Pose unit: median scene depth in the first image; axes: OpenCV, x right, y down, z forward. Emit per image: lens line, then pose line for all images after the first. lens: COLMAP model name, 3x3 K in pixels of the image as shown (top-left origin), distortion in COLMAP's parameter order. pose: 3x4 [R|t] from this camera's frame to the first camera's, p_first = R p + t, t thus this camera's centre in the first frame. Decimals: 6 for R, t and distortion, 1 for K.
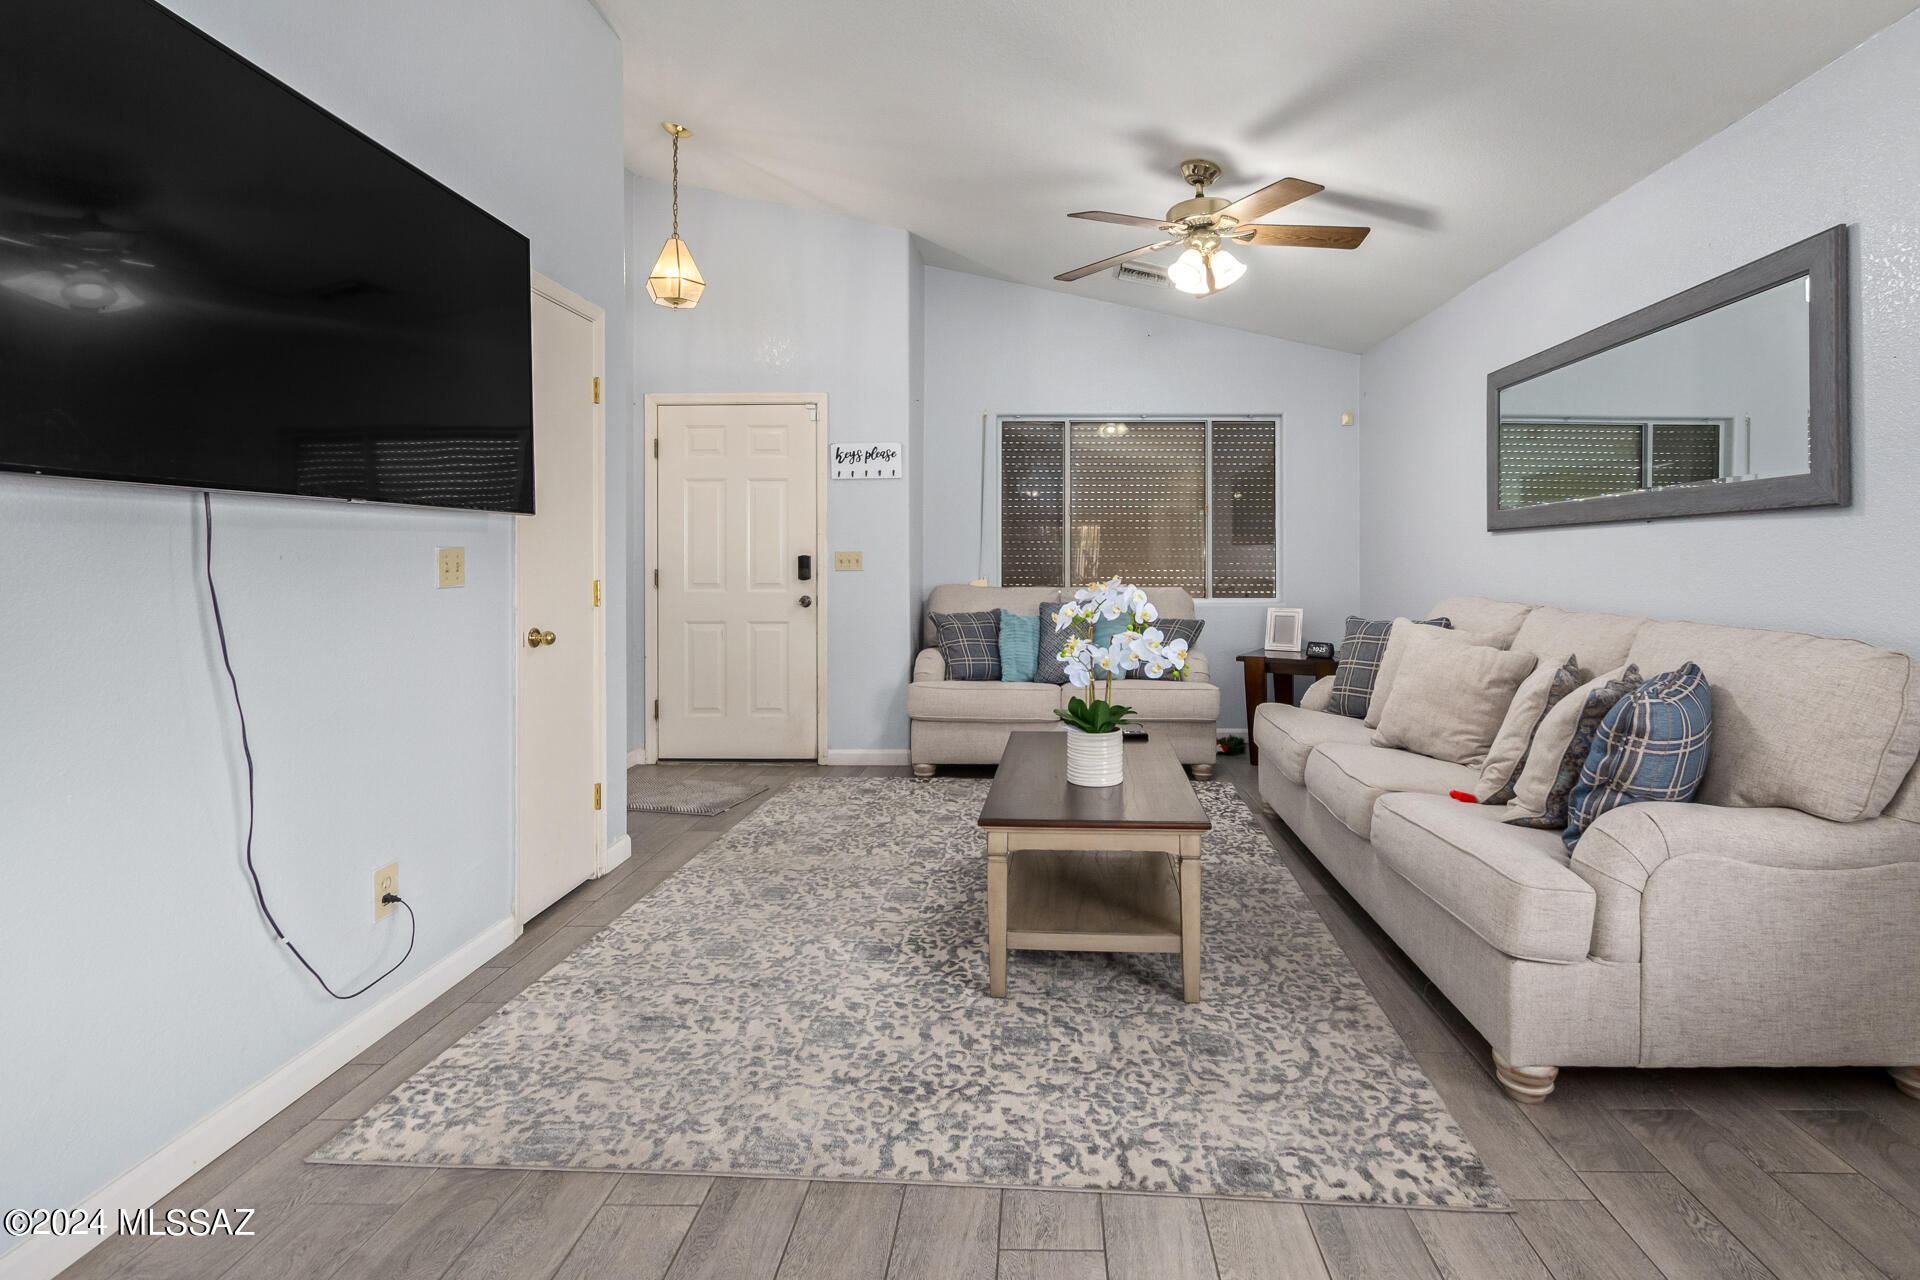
lens RADIAL K [[906.0, 0, 1026.9], [0, 906.0, 551.7], [0, 0, 1]] dist [0.002895, -0.000076]
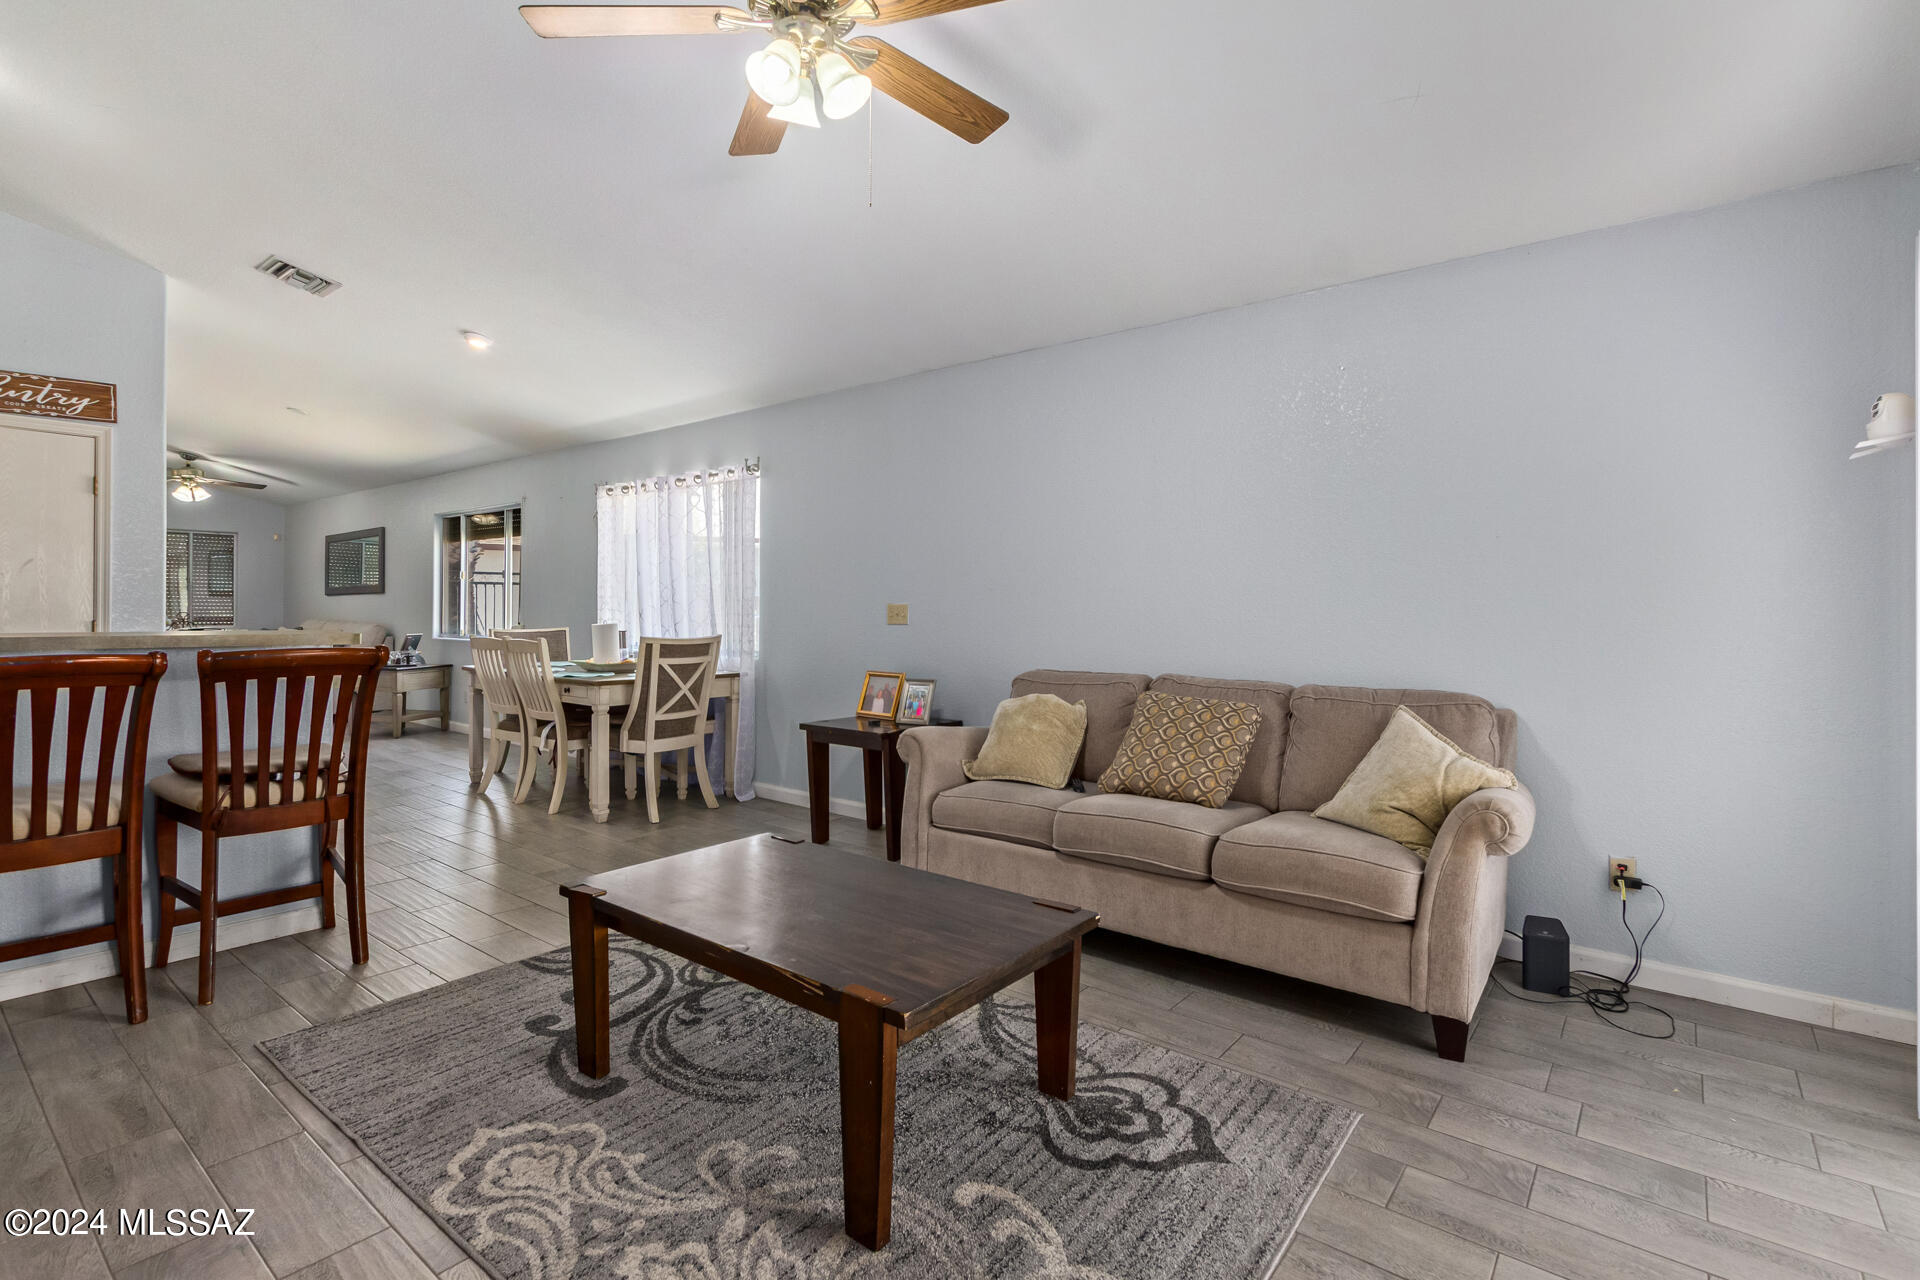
lens RADIAL K [[898.3, 0, 954.2], [0, 898.3, 611.8], [0, 0, 1]] dist [0.001302, -0.000404]
pose [[0.620948, 0.000369, 0.783851, -0.620493], [-0.009635, 0.999928, 0.007163, -0.015691], [-0.783792, -0.012000, 0.620907, -3.079354]]
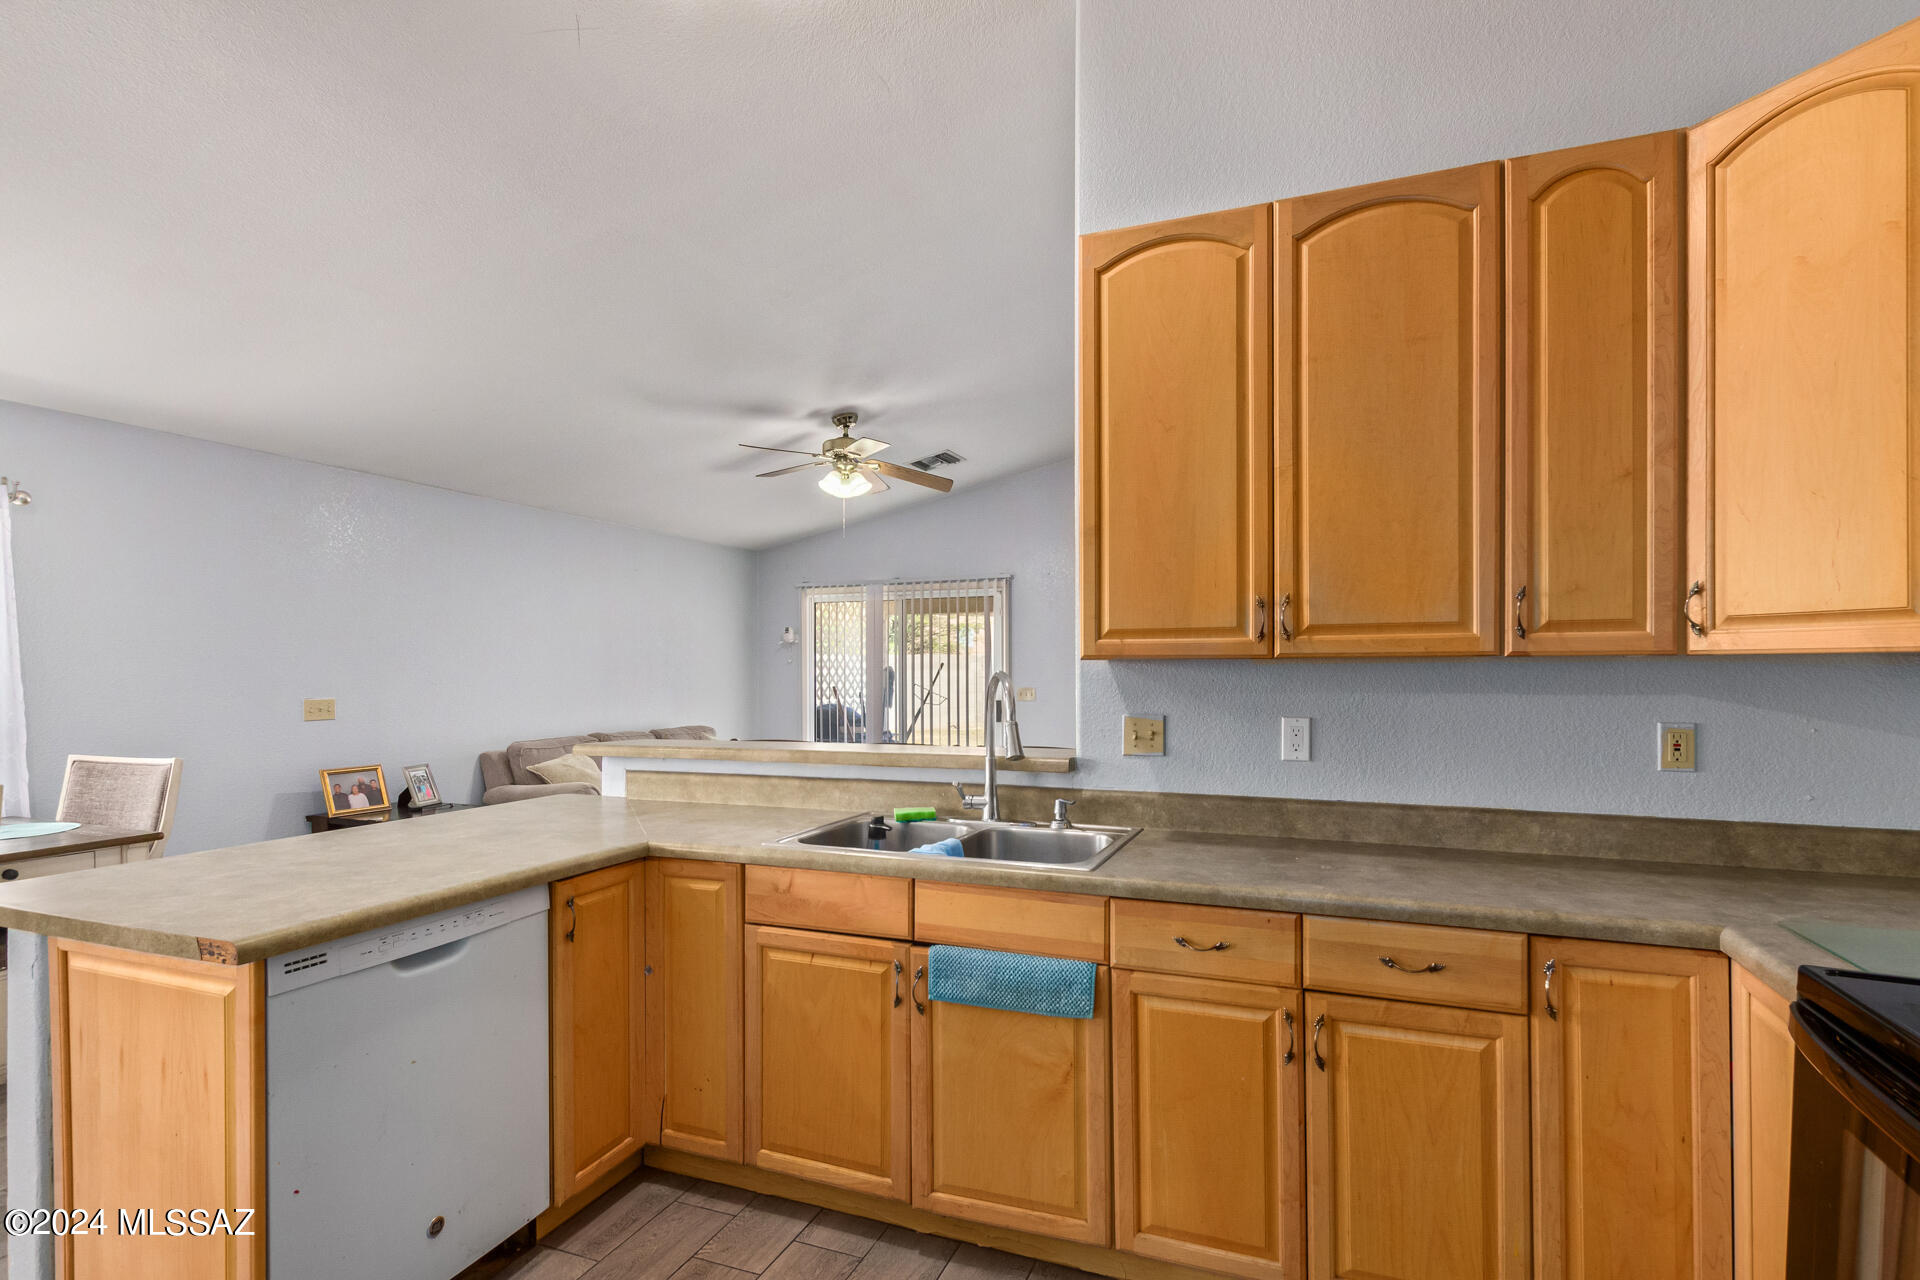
lens RADIAL K [[928.4, 0, 960.9], [0, 928.4, 667.3], [0, 0, 1]] dist [0.003520, 0.000158]
pose [[-0.930681, 0.006114, 0.365780, -1.077705], [0.003323, 0.999960, -0.008259, -0.058886], [-0.365816, -0.006471, -0.930665, -0.683450]]
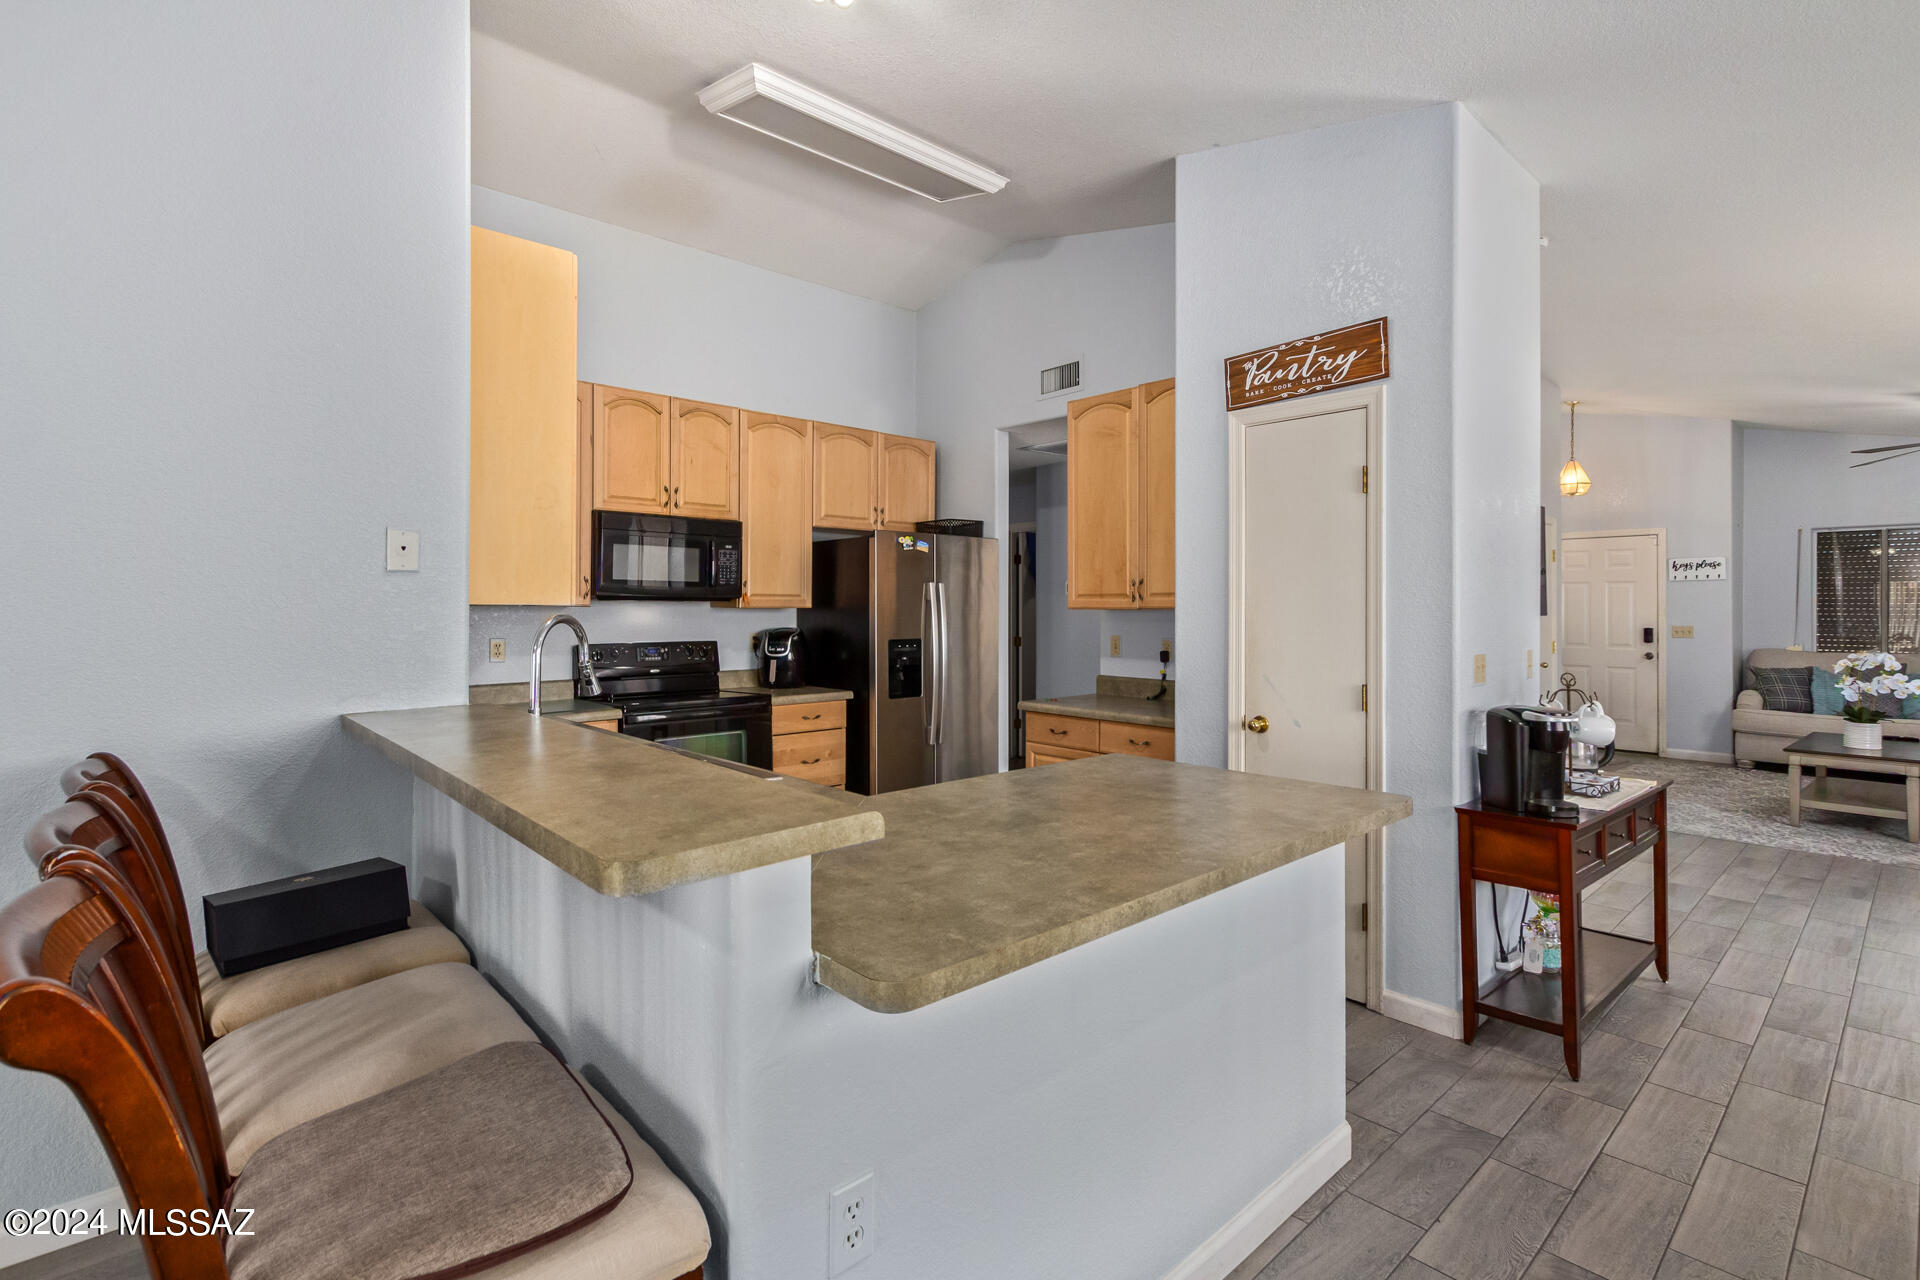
lens RADIAL K [[886.4, 0, 967.0], [0, 886.4, 606.7], [0, 0, 1]] dist [-0.001266, -0.000714]
pose [[0.680693, -0.000295, -0.732569, 0.167412], [0.001378, 0.999999, 0.000878, -0.070316], [0.732568, -0.001607, 0.680692, -1.870528]]
